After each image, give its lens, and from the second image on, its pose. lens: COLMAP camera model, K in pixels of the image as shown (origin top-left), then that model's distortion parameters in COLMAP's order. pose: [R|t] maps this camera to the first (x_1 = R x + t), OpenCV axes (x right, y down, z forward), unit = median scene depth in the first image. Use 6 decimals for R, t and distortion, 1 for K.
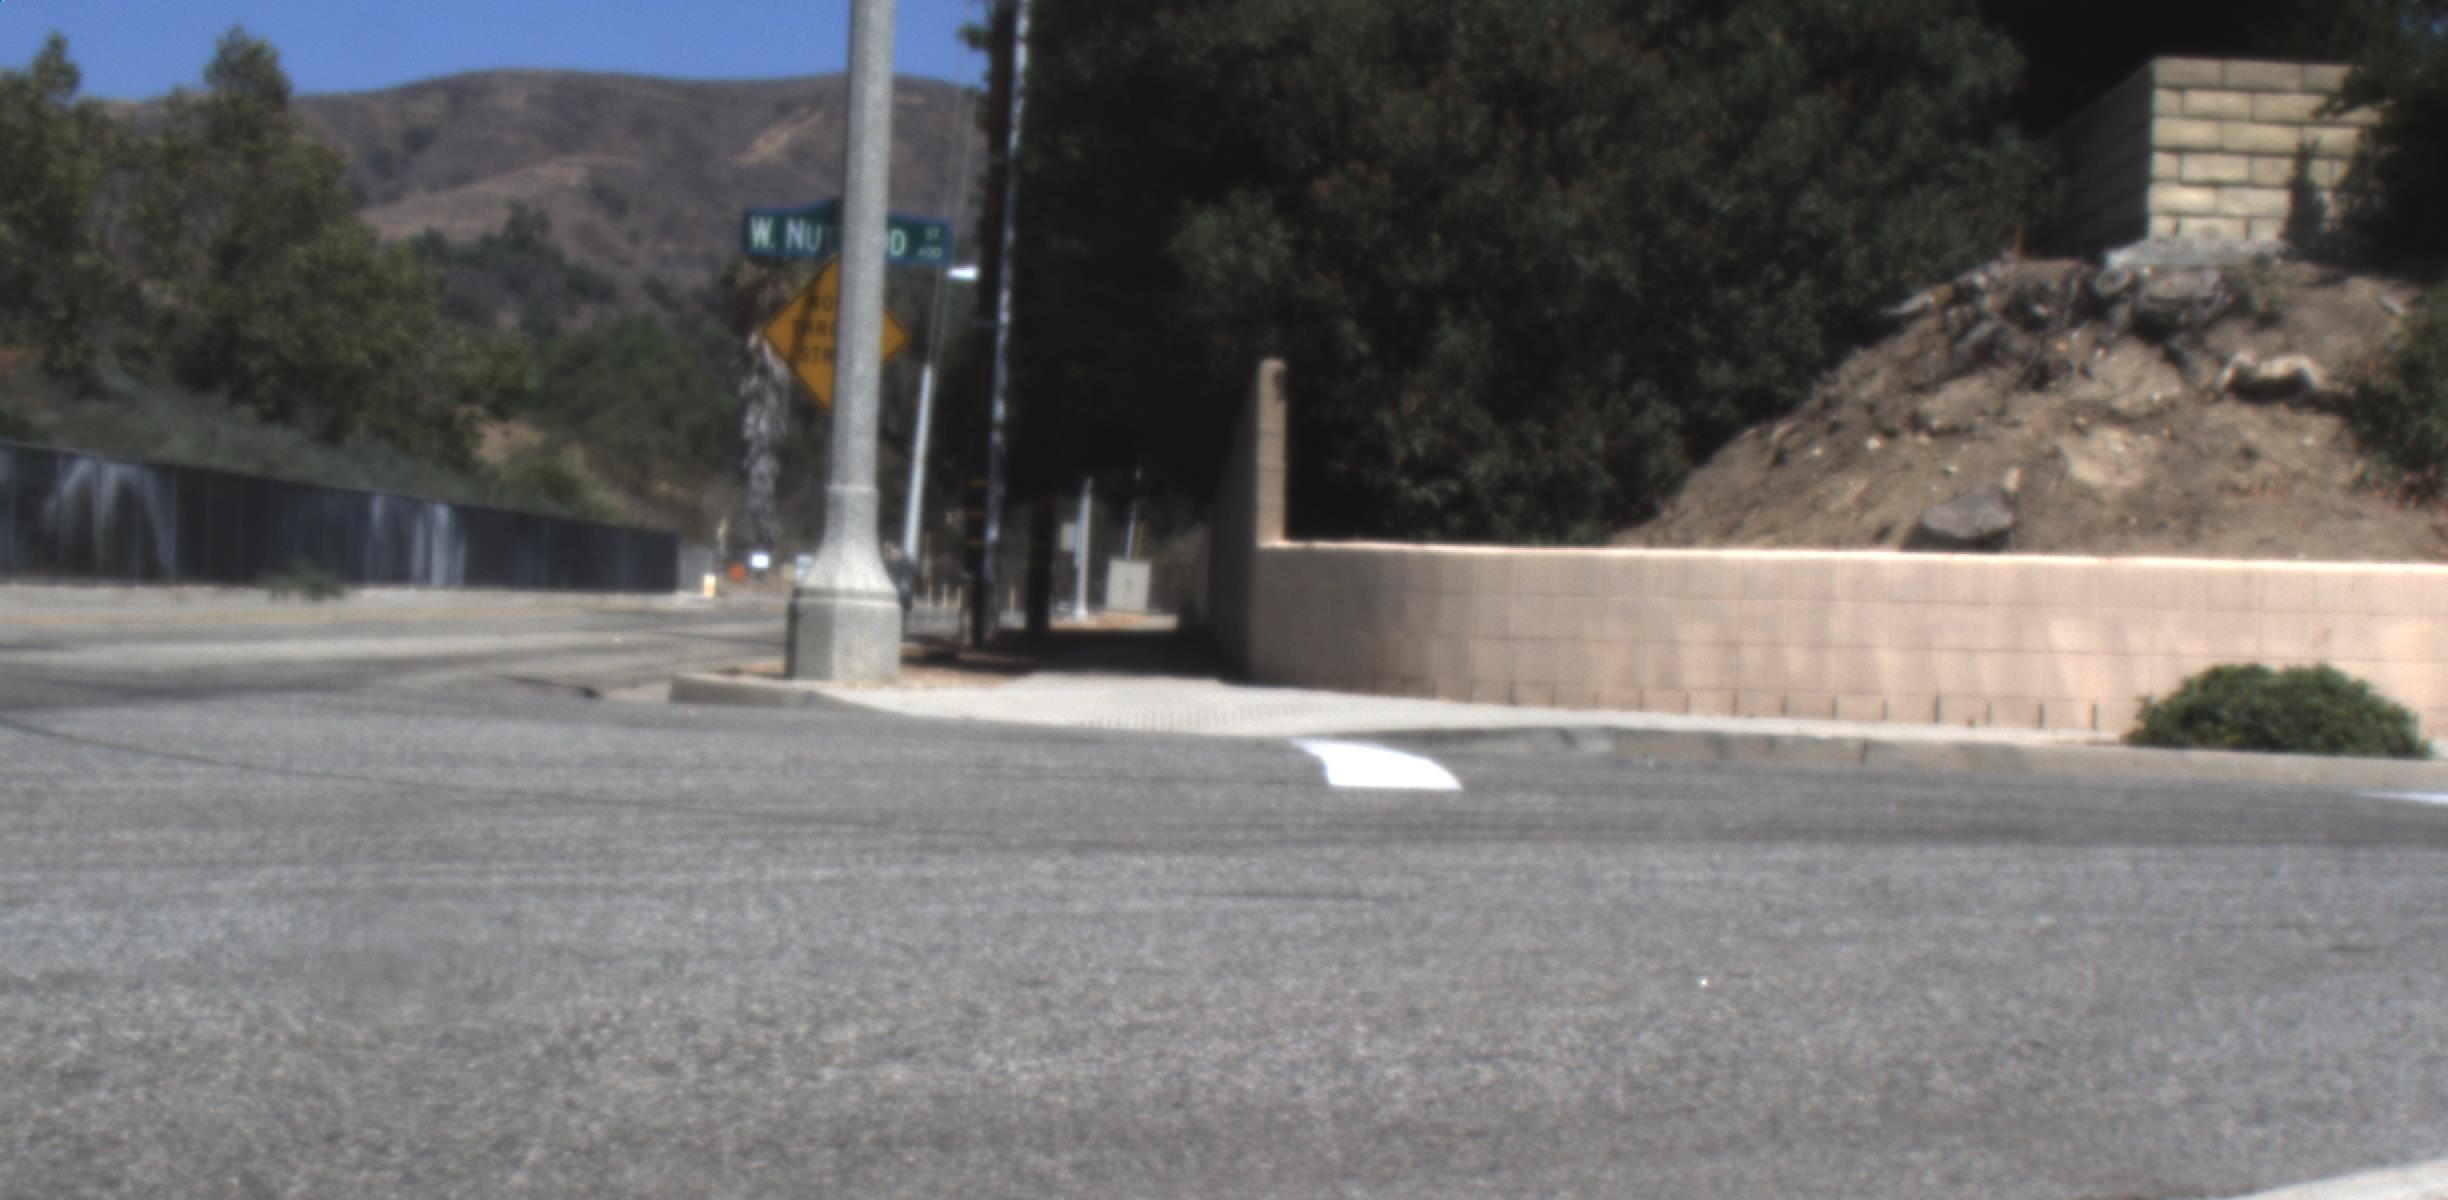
lens RADIAL K [[4854.3, 0, 1221.7], [0, 4854.3, 911.0], [0, 0, 1]] dist [-0.032659, 0.206458]
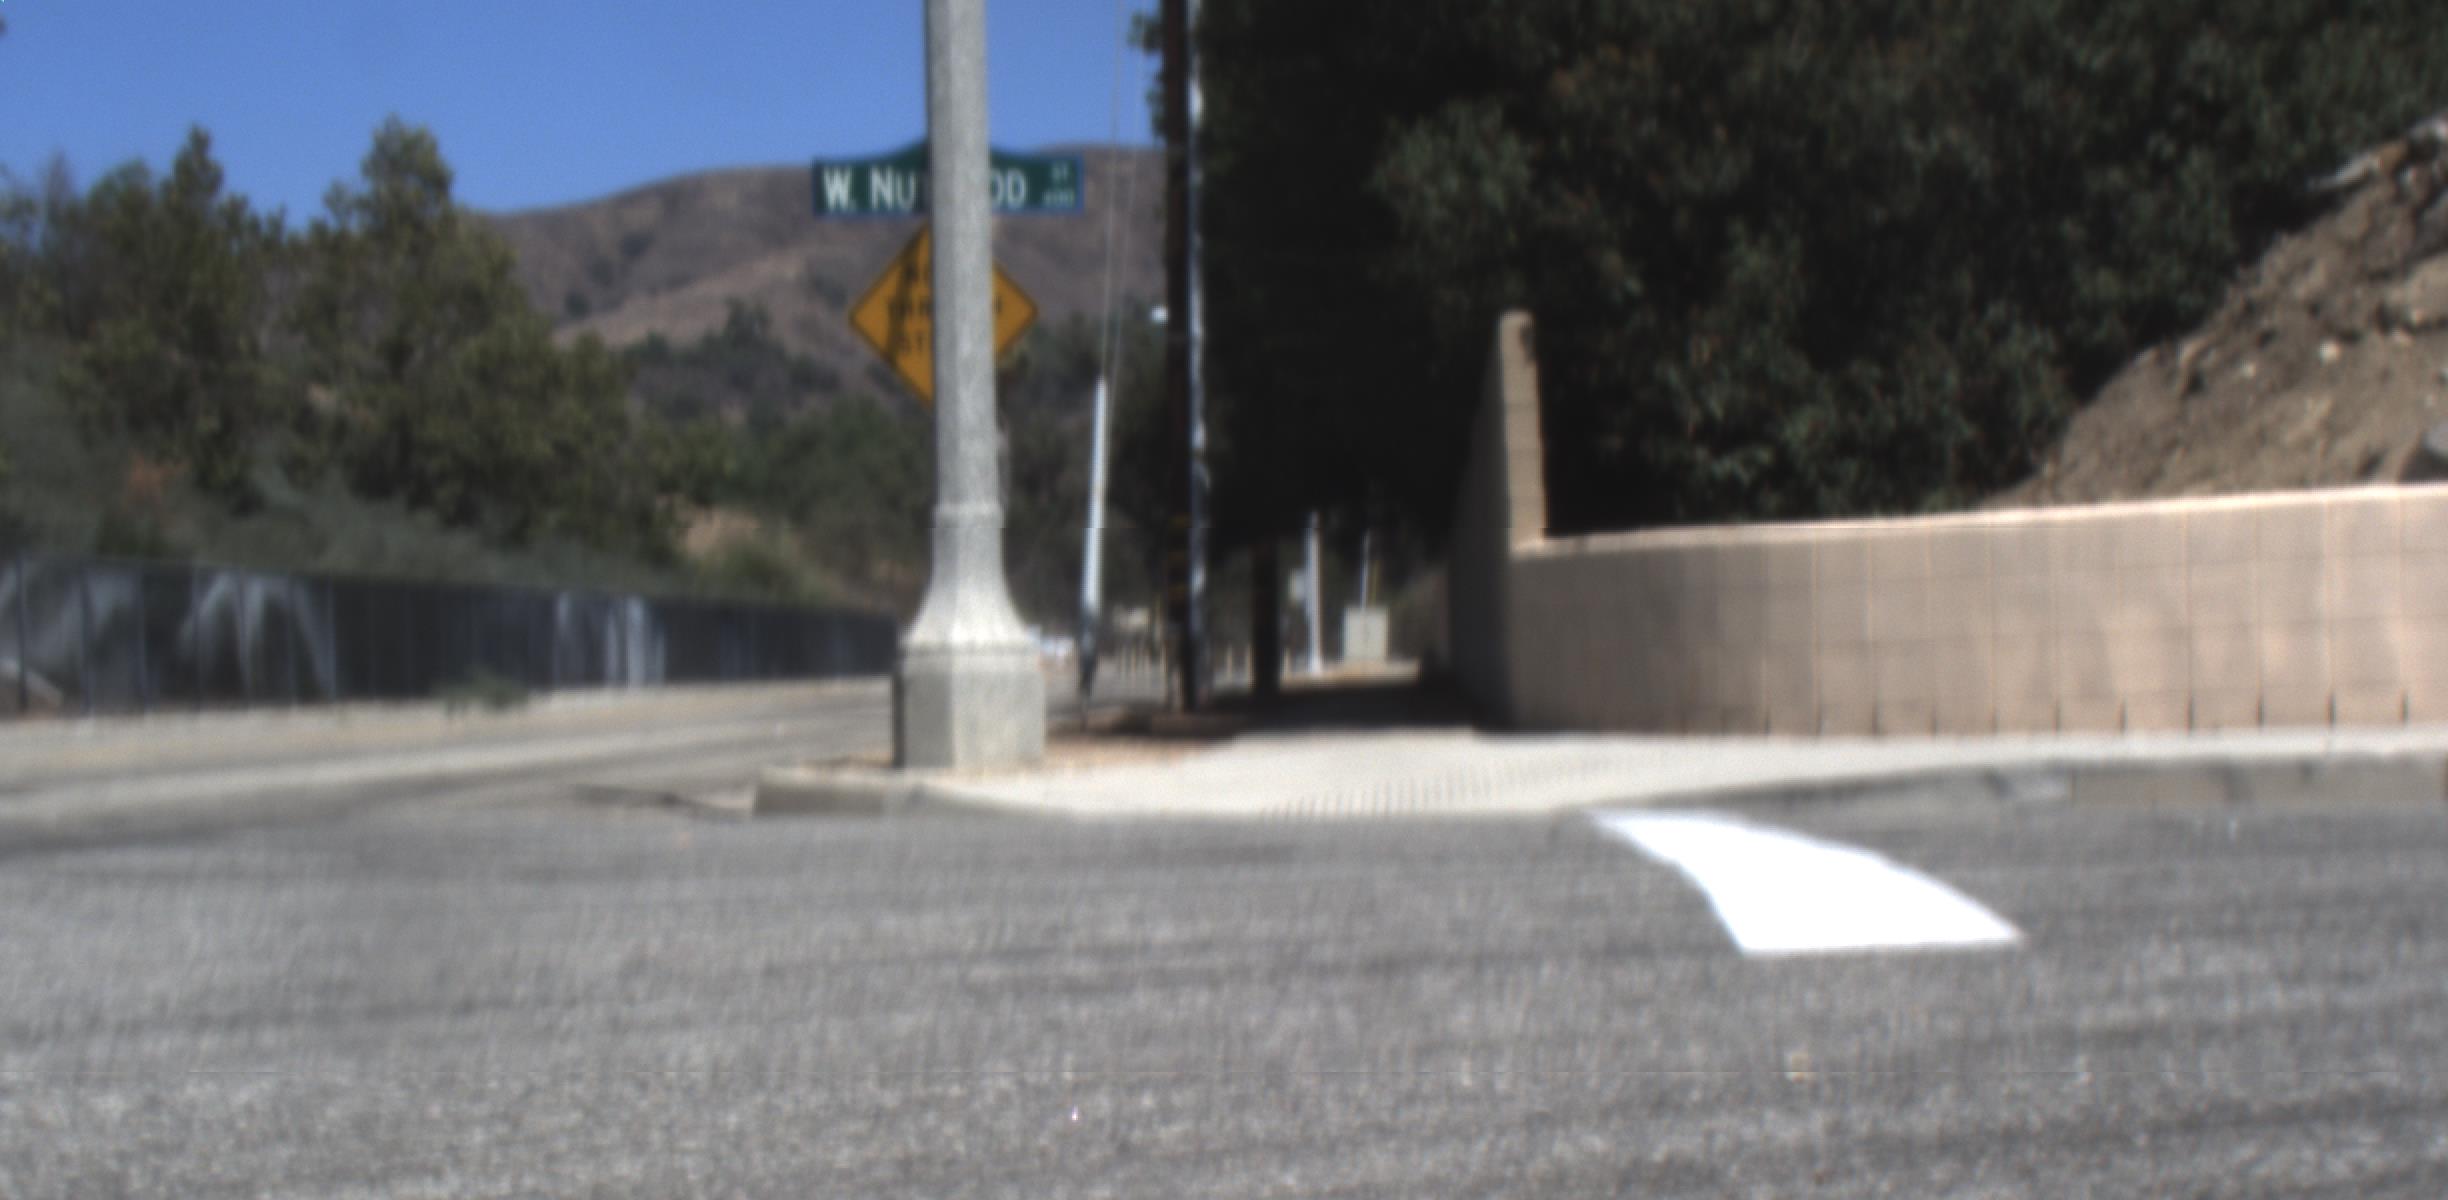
lens RADIAL K [[4854.3, 0, 1221.7], [0, 4854.3, 911.0], [0, 0, 1]] dist [-0.032659, 0.206458]
pose [[0.996033, -0.070892, -0.053788, -0.001525], [0.070311, 0.997445, -0.012619, -0.012479], [0.054545, 0.008787, 0.998473, 0.236952]]
